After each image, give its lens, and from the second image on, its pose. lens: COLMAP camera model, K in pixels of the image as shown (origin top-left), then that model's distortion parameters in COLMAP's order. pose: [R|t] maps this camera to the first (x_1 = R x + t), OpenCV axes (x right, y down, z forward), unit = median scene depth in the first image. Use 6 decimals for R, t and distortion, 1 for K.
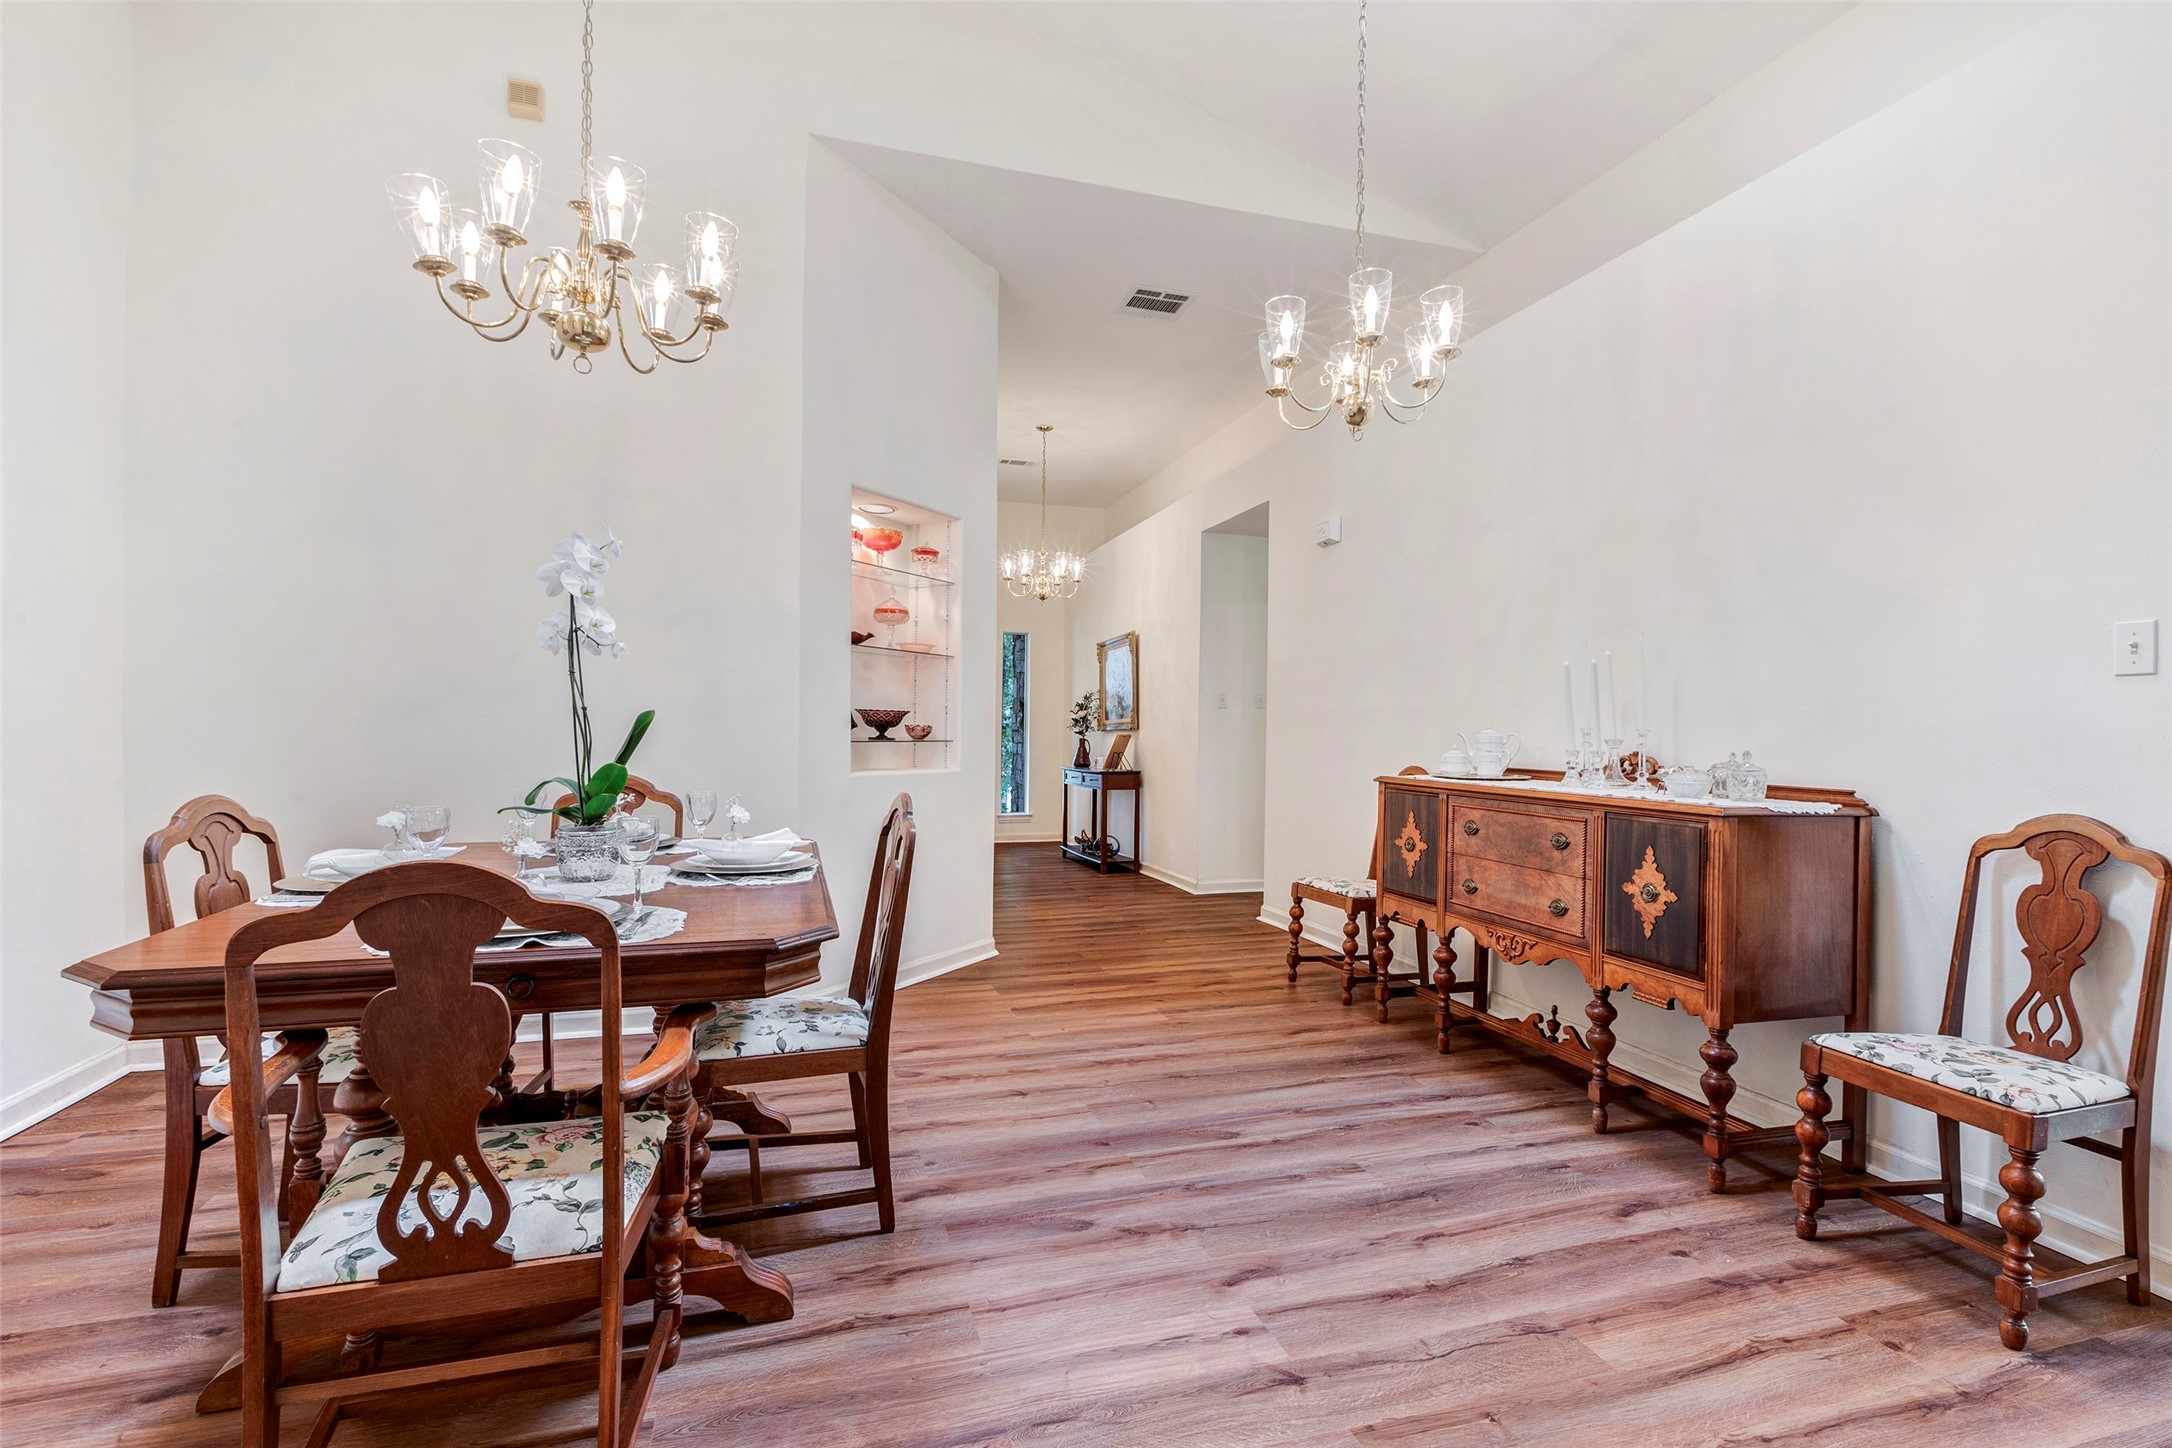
lens RADIAL K [[1006.4, 0, 1080.5], [0, 1006.4, 723.4], [0, 0, 1]] dist [0.008574, -0.000528]
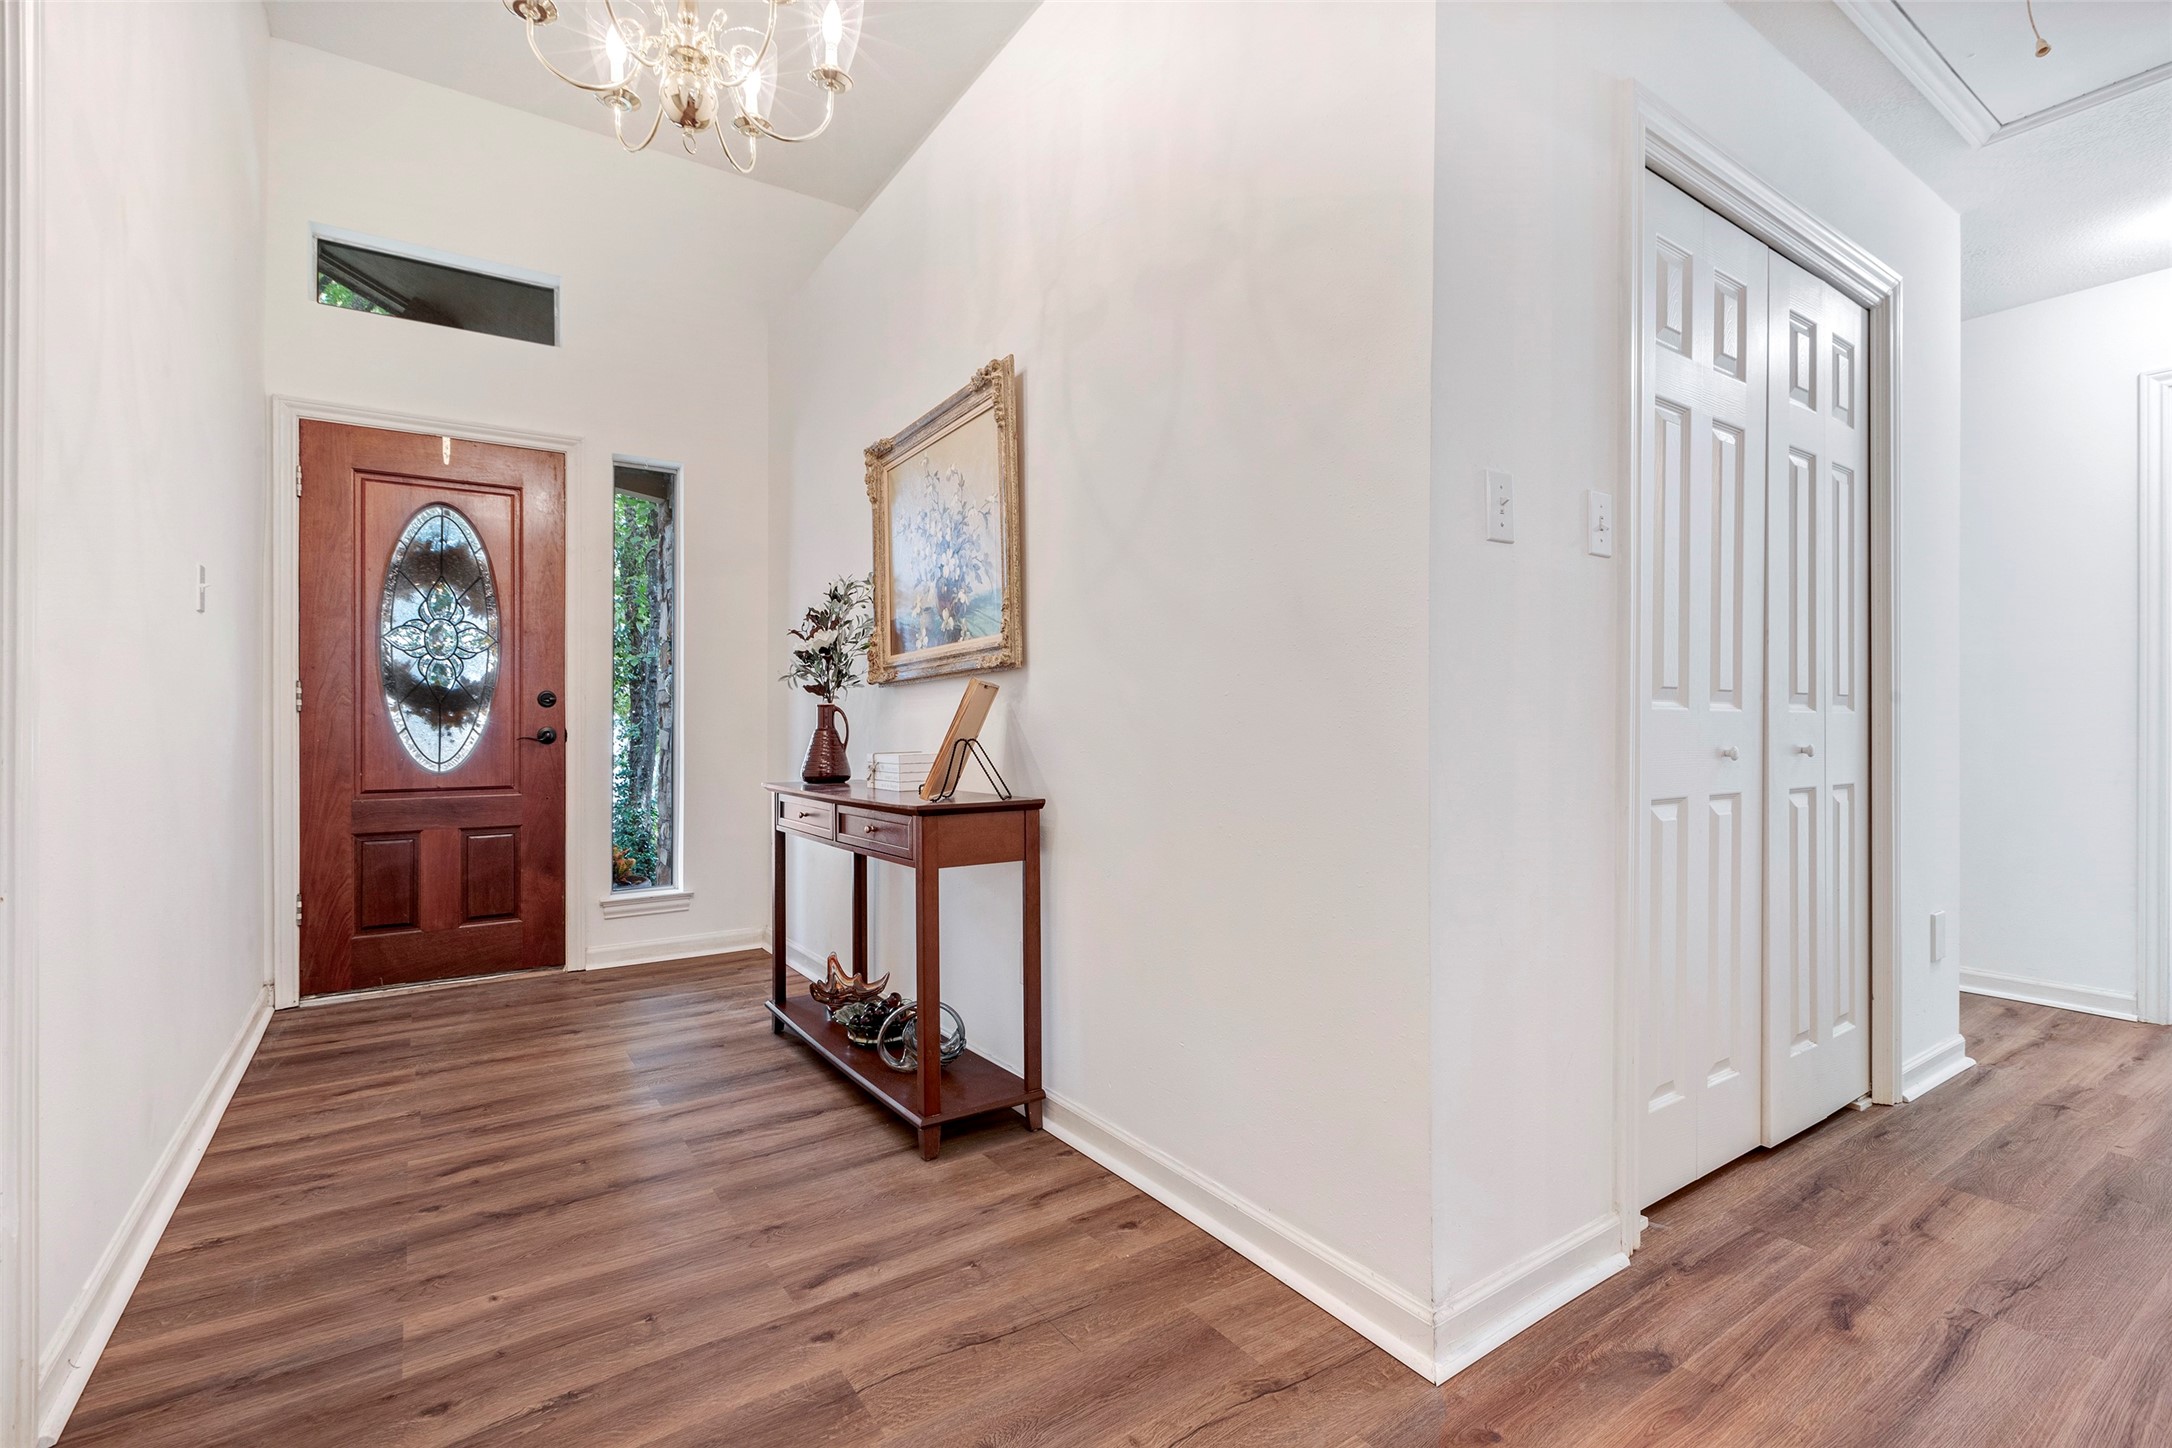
lens RADIAL K [[1006.4, 0, 1090.3], [0, 1006.4, 721.2], [0, 0, 1]] dist [0.008574, -0.000528]
pose [[0.952163, -0.000699, 0.305591, -0.018255], [0.000861, 1.000000, -0.000396, 0.020643], [-0.305590, 0.000640, 0.952163, 0.623935]]
